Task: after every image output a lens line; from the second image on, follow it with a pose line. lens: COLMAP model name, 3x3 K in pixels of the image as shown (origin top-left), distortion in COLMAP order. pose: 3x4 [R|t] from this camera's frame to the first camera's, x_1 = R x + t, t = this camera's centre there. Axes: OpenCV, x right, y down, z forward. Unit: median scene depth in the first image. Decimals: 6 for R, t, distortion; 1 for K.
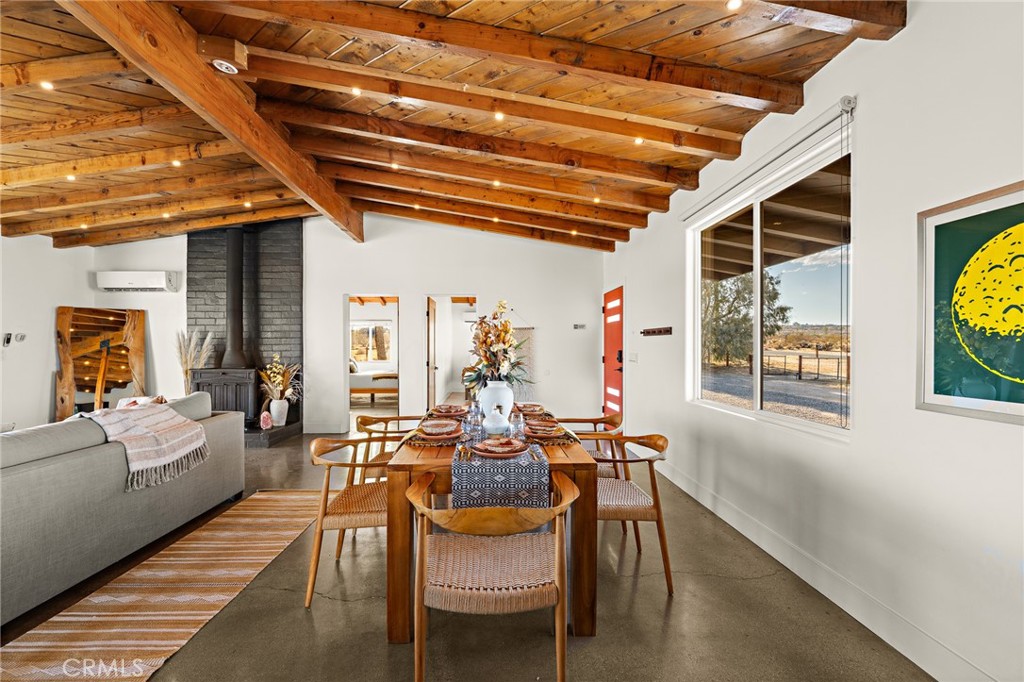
lens RADIAL K [[451.8, 0, 504.1], [0, 451.8, 349.5], [0, 0, 1]] dist [-0.001394, -0.000777]
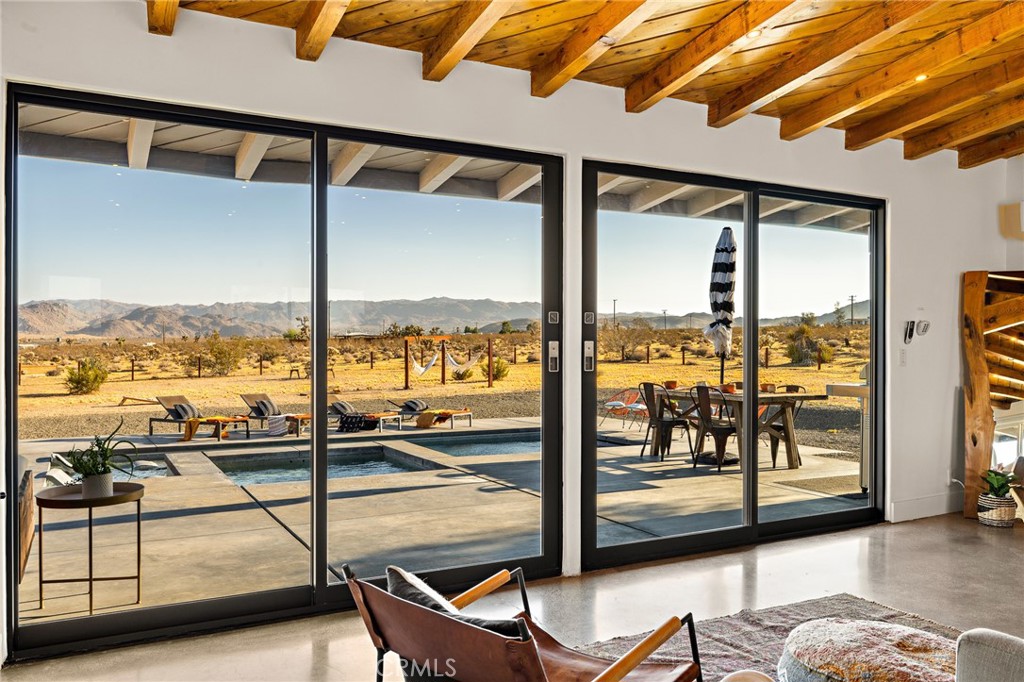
lens RADIAL K [[796.7, 0, 505.6], [0, 796.7, 347.6], [0, 0, 1]] dist [0.001800, 0.000536]
pose [[0.453654, 0.008308, -0.891139, -0.362988], [-0.008490, 0.999951, 0.005001, -0.001233], [0.891138, 0.005297, 0.453702, 0.039080]]
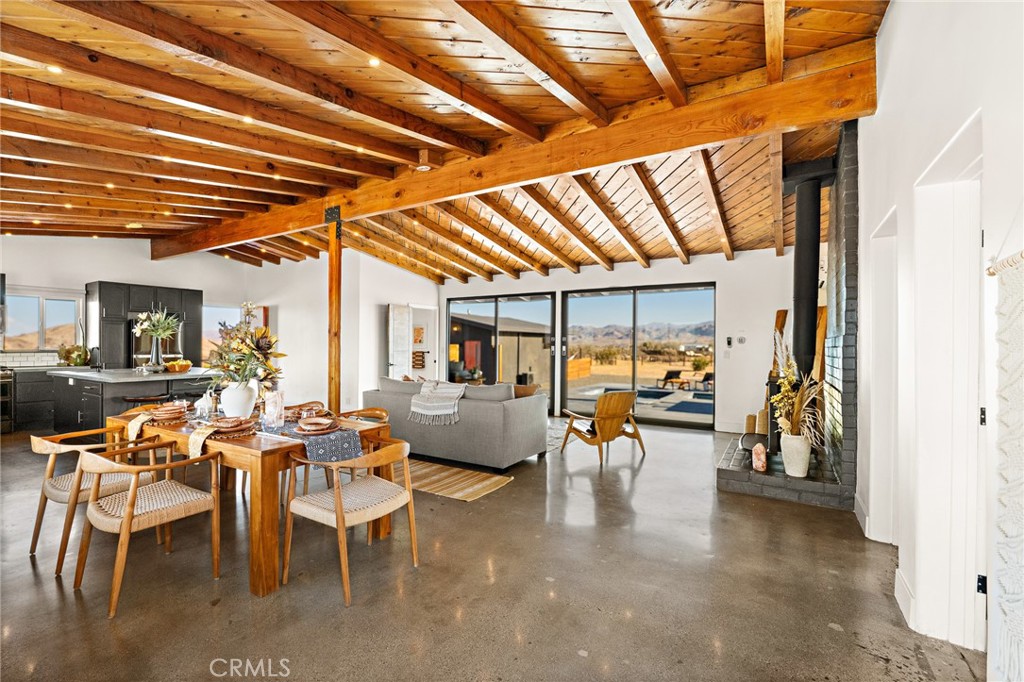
lens RADIAL K [[451.9, 0, 506.6], [0, 451.9, 342.9], [0, 0, 1]] dist [-0.001127, -0.000530]
pose [[-0.545937, -0.002673, -0.837822, 0.263747], [-0.009067, 0.999955, 0.002718, -0.015908], [0.837777, 0.009081, -0.545937, 1.052126]]
